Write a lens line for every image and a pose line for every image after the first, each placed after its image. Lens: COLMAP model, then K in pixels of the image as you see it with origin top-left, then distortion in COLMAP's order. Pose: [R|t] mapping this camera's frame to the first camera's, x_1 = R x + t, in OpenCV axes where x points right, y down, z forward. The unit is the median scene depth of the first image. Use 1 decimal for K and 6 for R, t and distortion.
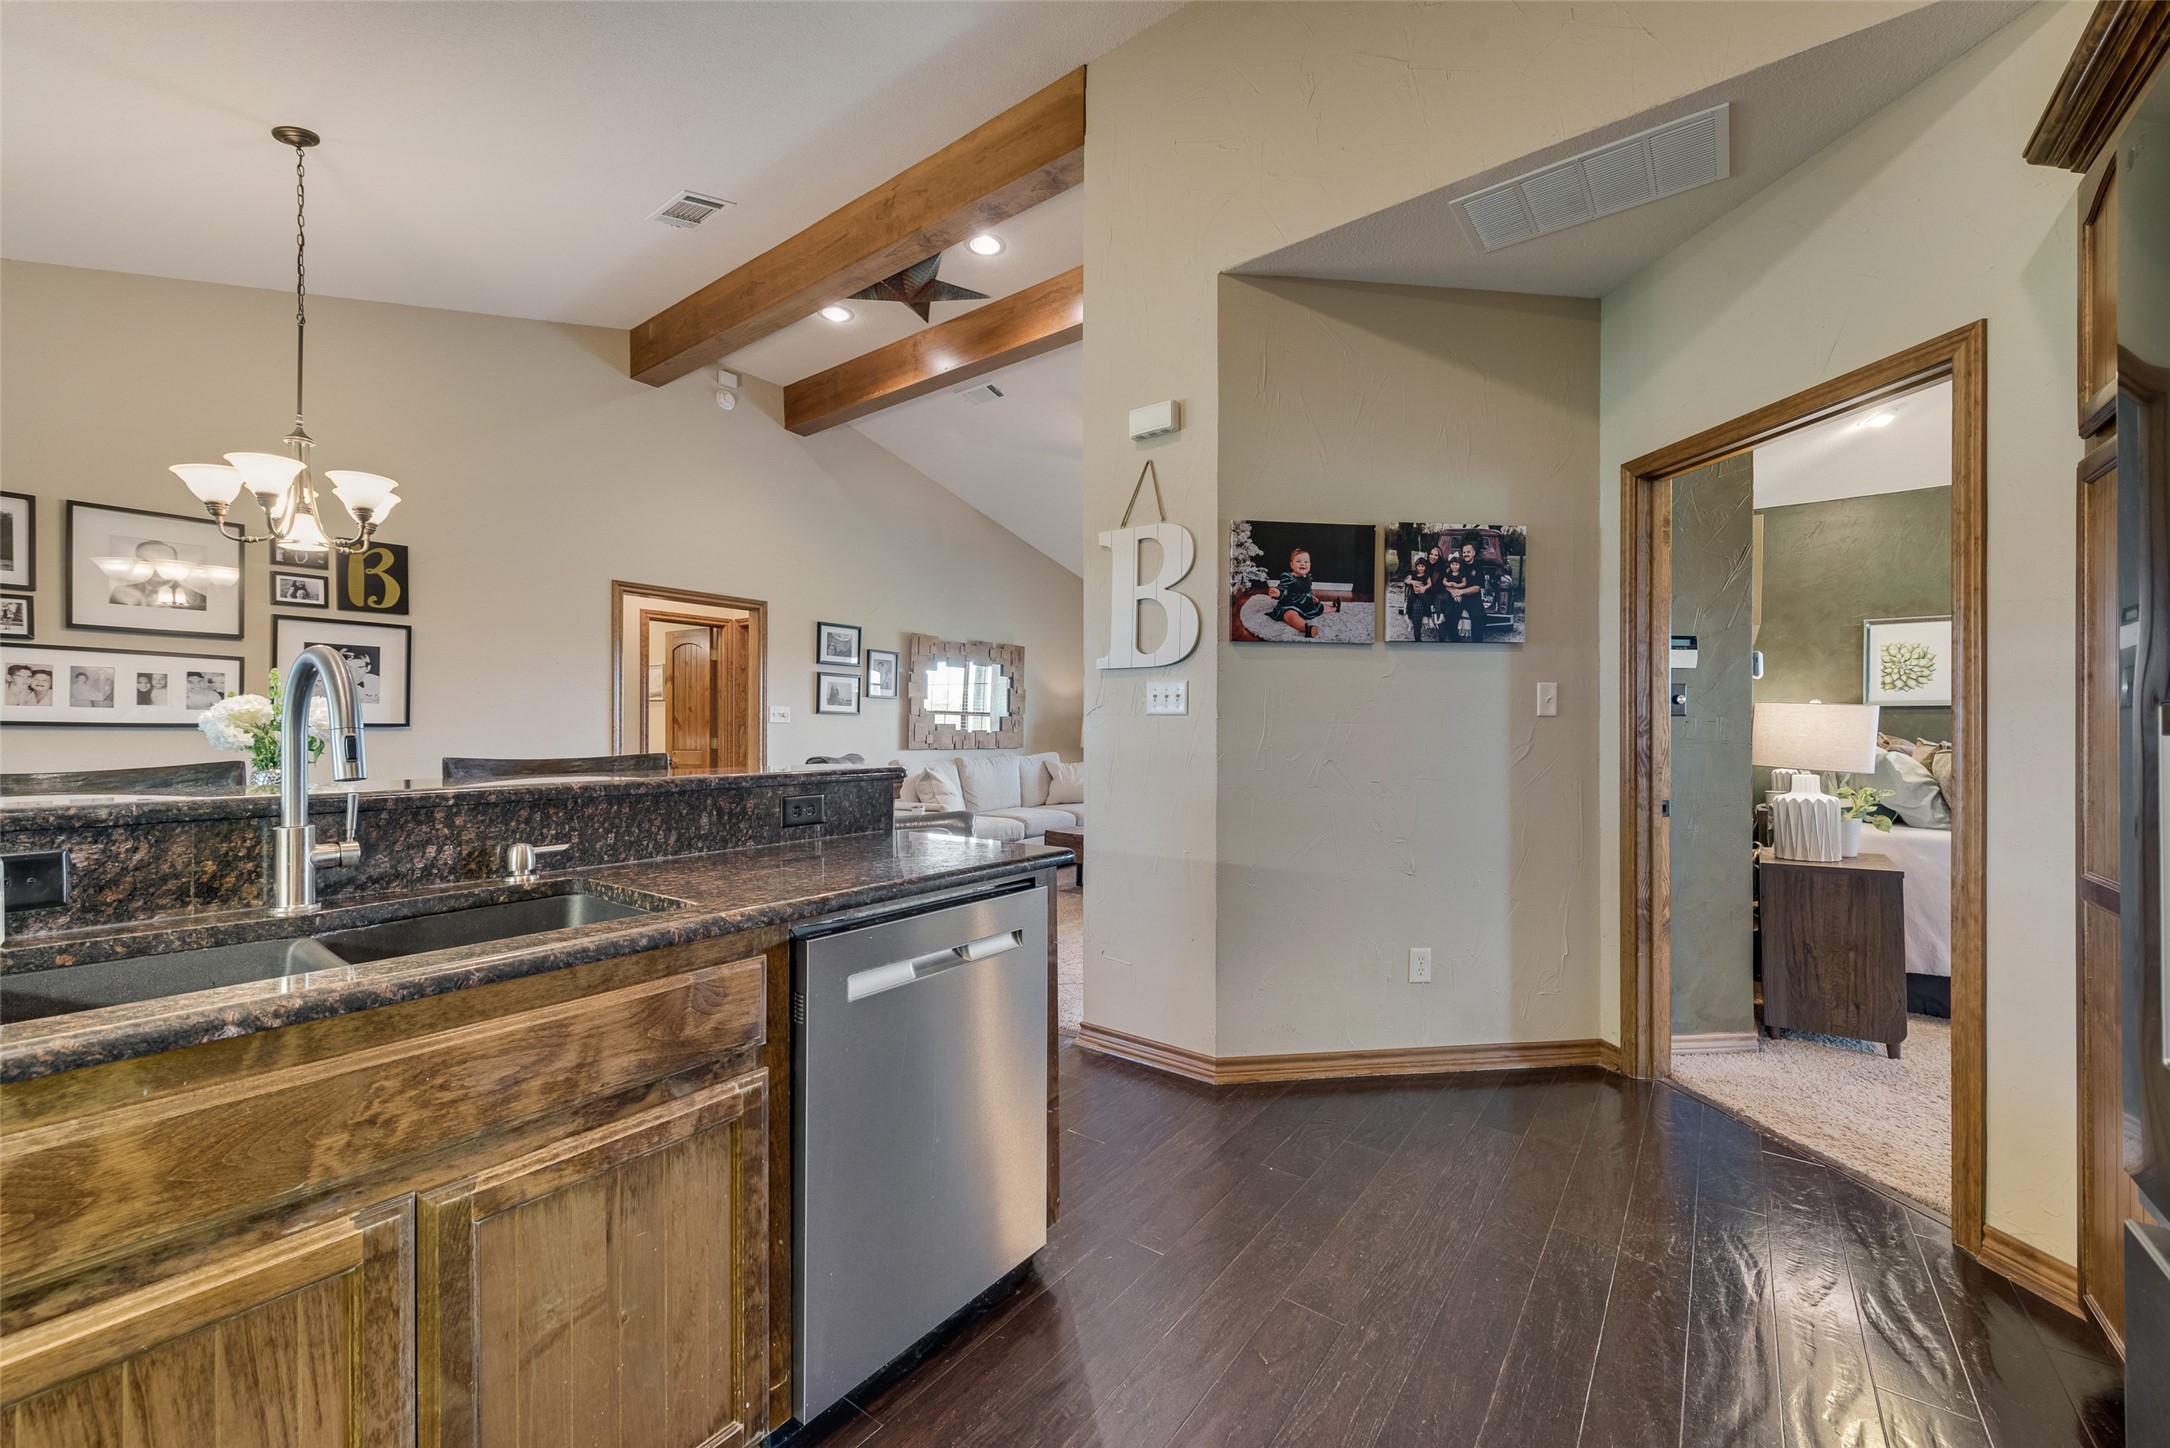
lens RADIAL K [[853.7, 0, 1082.5], [0, 853.7, 734.4], [0, 0, 1]] dist [0.016349, -0.003682]
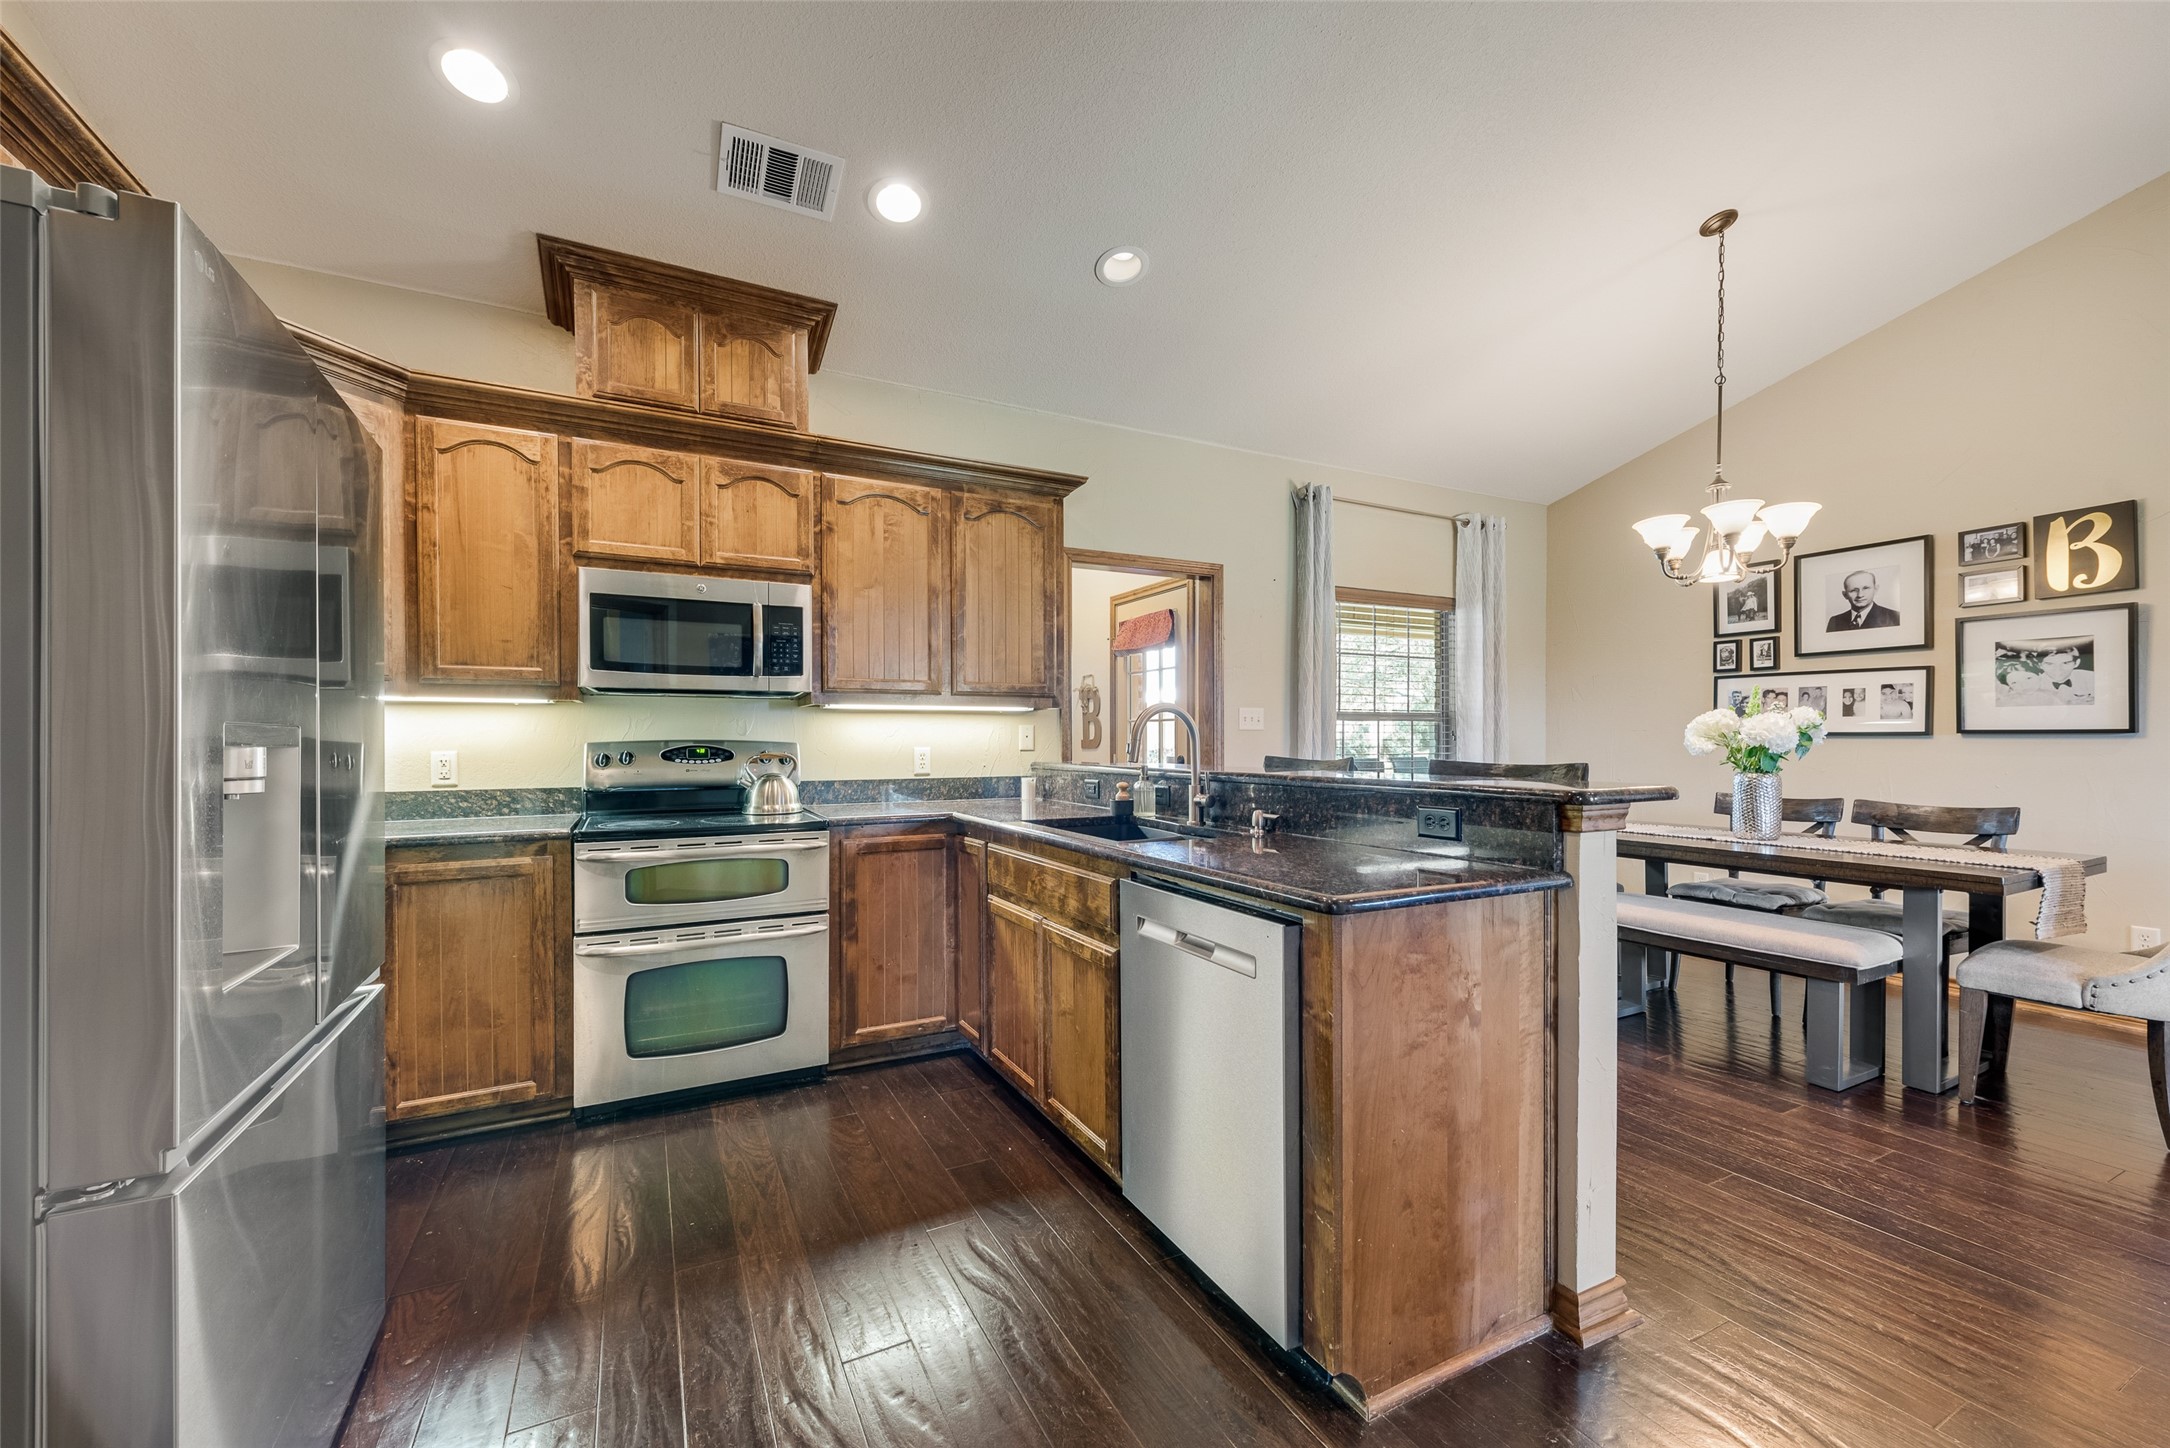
lens RADIAL K [[860.8, 0, 1086.8], [0, 860.8, 747.5], [0, 0, 1]] dist [0.018059, -0.007371]
pose [[-0.428777, 0.008148, -0.903373, 0.939414], [-0.001429, 0.999952, 0.009697, -0.005585], [0.903409, 0.005448, -0.428745, 1.381620]]
